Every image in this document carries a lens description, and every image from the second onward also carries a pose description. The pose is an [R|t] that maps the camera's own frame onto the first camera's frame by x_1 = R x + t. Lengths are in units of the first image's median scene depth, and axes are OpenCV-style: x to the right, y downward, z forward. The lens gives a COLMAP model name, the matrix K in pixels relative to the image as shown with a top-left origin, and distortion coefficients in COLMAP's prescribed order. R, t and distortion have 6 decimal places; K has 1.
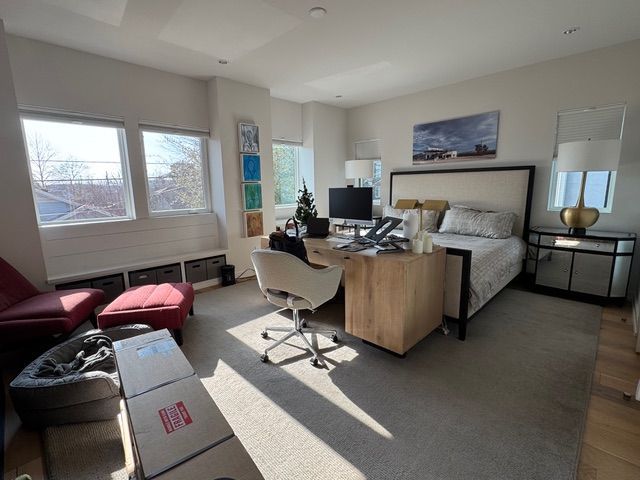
lens RADIAL K [[295.6, 0, 317.3], [0, 295.6, 236.0], [0, 0, 1]] dist [-0.003976, -0.000250]
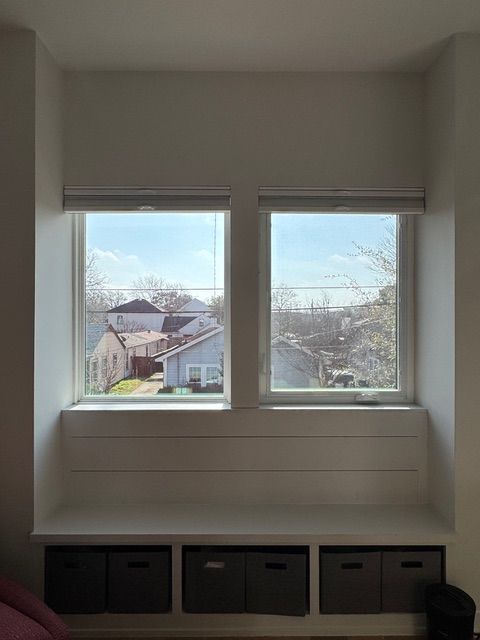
lens RADIAL K [[390.2, 0, 241.3], [0, 390.2, 317.1], [0, 0, 1]] dist [-0.011123, -0.002985]
pose [[0.701119, 0.016089, -0.712862, -0.171703], [-0.132794, 0.985201, -0.108371, -0.112736], [0.700569, 0.170645, 0.692880, 0.515320]]
